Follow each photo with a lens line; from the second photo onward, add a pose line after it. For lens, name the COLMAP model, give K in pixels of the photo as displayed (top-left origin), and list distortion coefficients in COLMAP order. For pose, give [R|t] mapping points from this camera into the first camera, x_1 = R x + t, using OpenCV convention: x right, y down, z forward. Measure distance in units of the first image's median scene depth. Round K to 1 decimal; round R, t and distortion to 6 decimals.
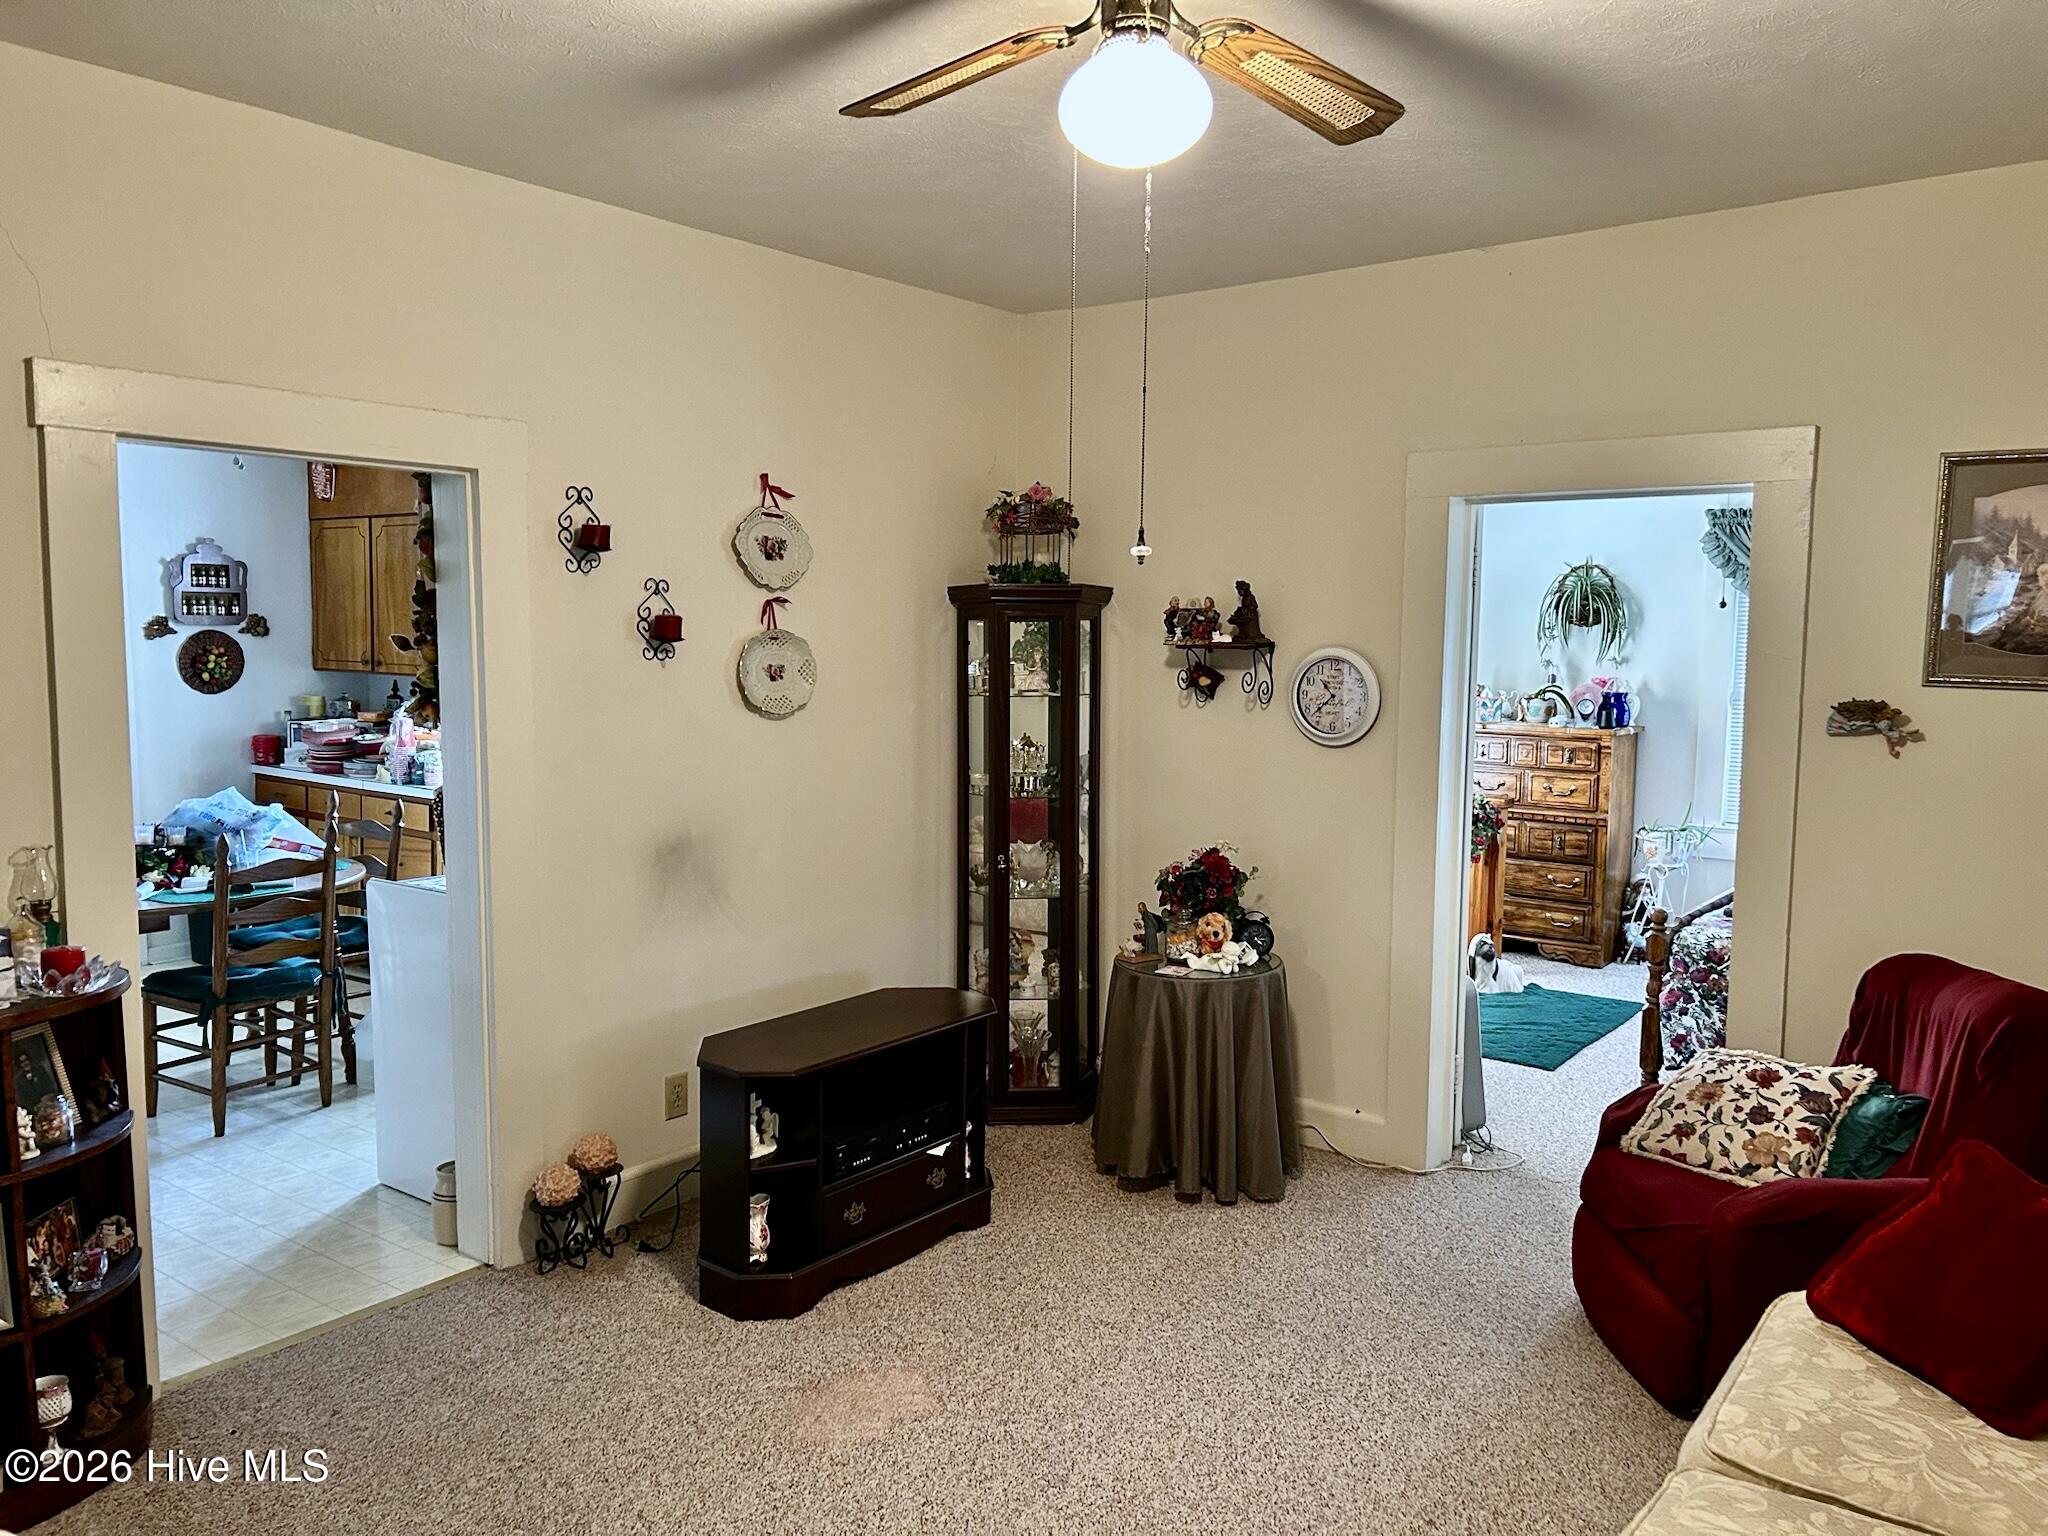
lens RADIAL K [[1539.2, 0, 1018.5], [0, 1539.2, 761.6], [0, 0, 1]] dist [0.034052, -0.032455]
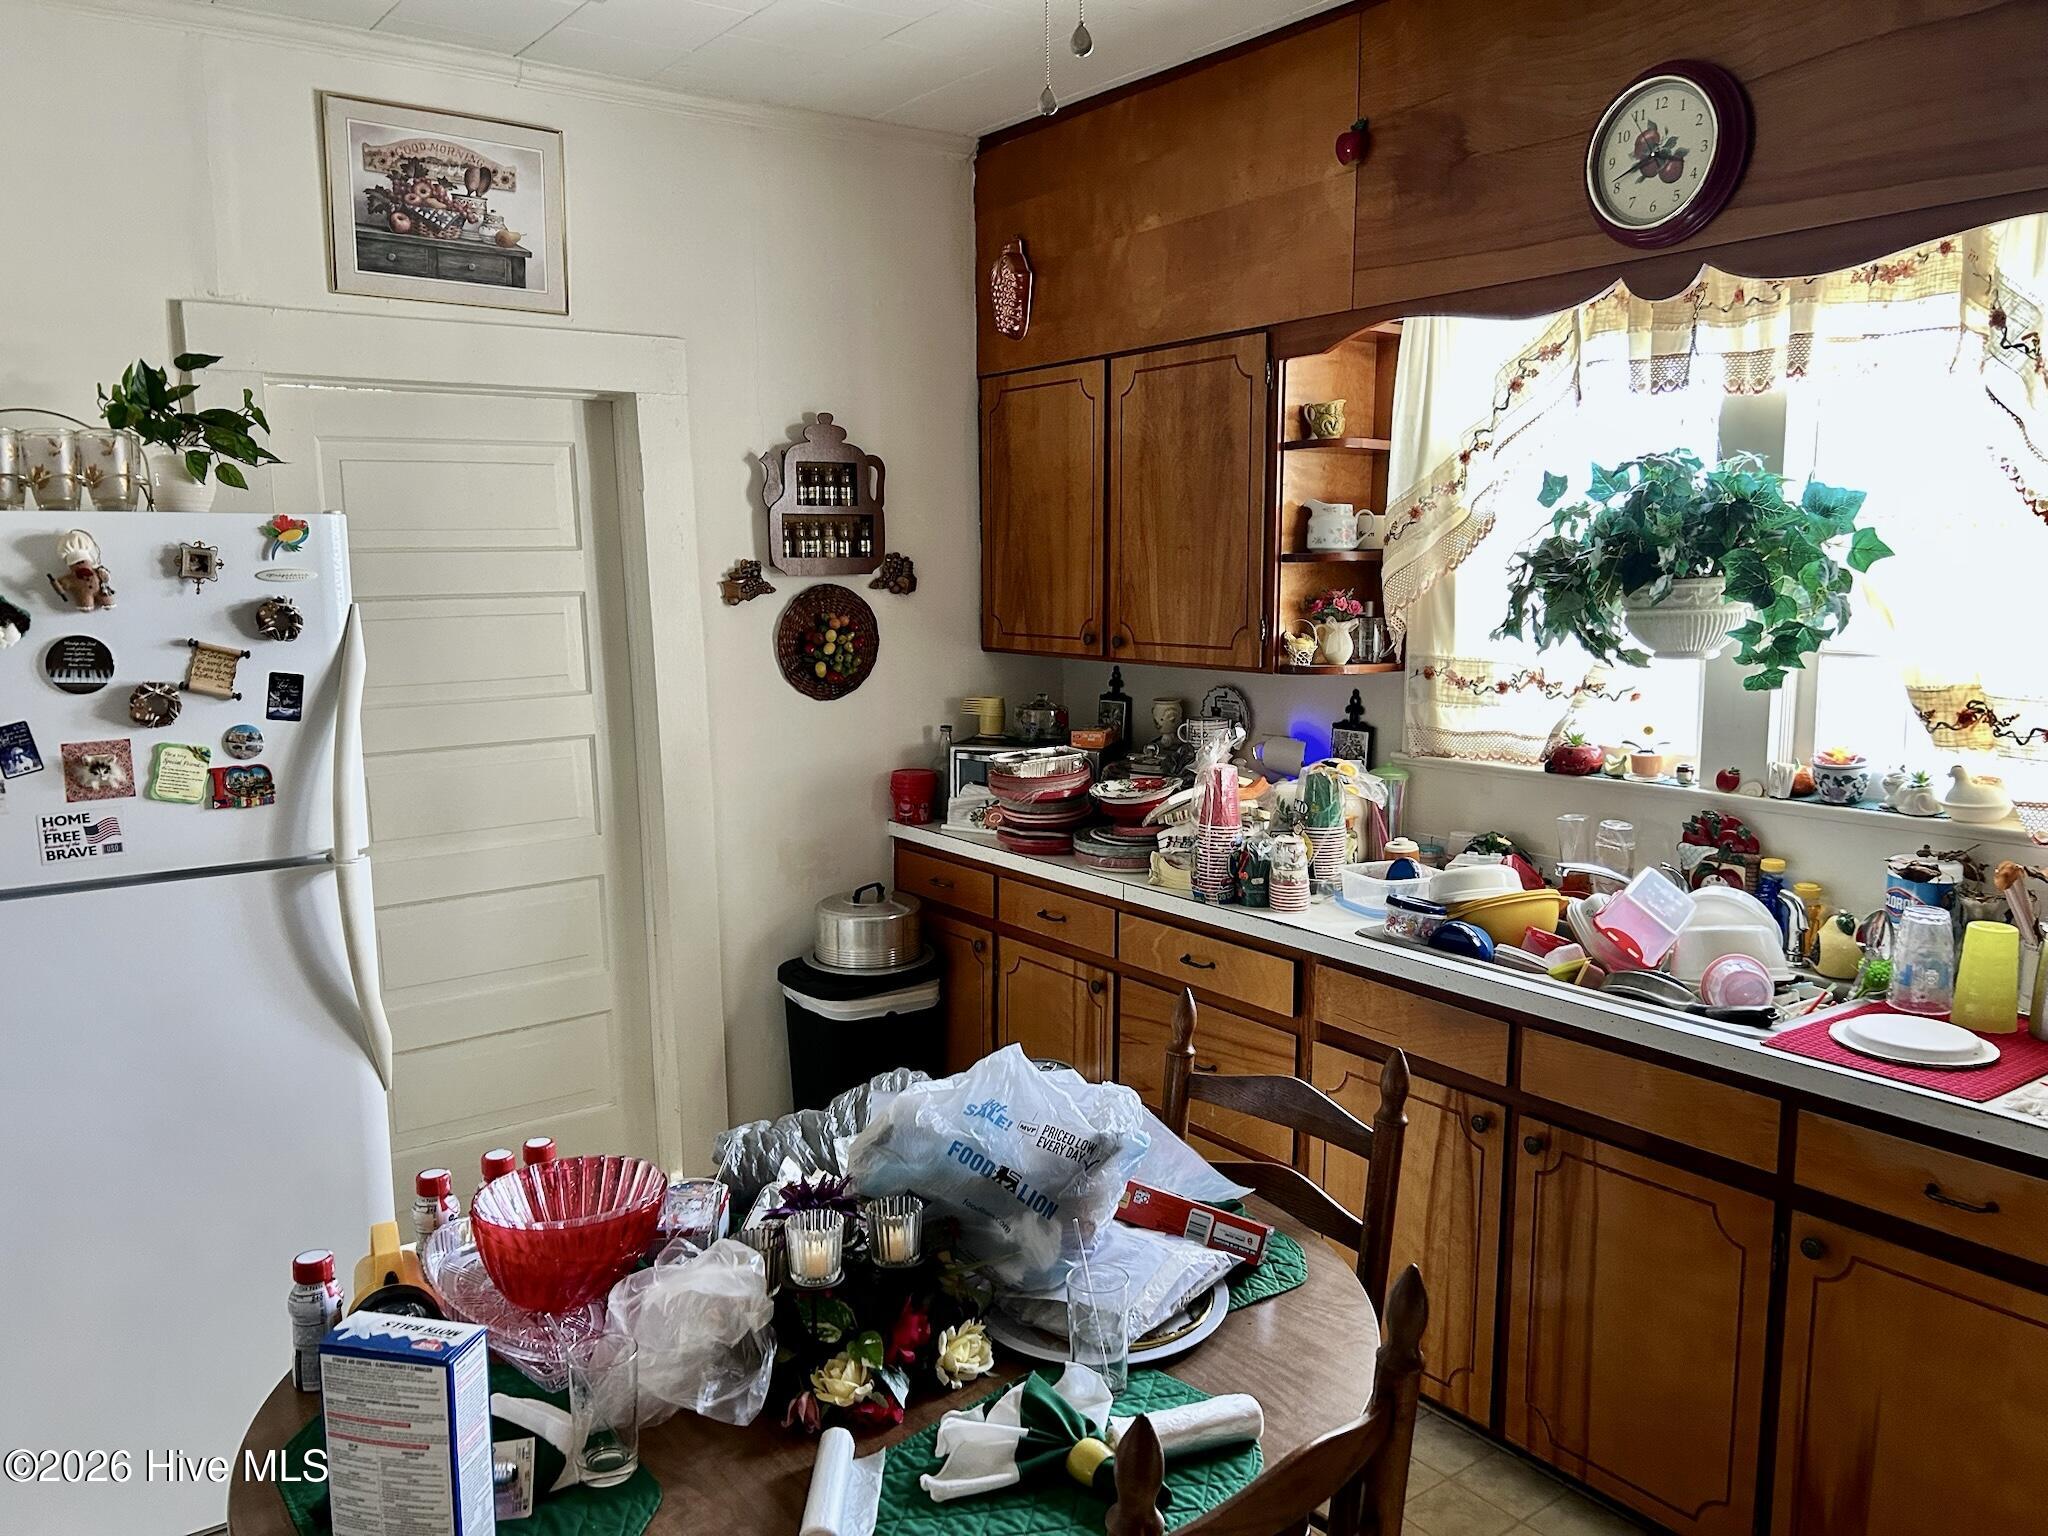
lens RADIAL K [[1539.2, 0, 1019.8], [0, 1539.2, 772.0], [0, 0, 1]] dist [0.034052, -0.032455]
pose [[0.959625, 0.013713, -0.280948, -0.303180], [0.000776, 0.998678, 0.051397, -0.046664], [0.281282, -0.049540, 0.958346, 0.495794]]
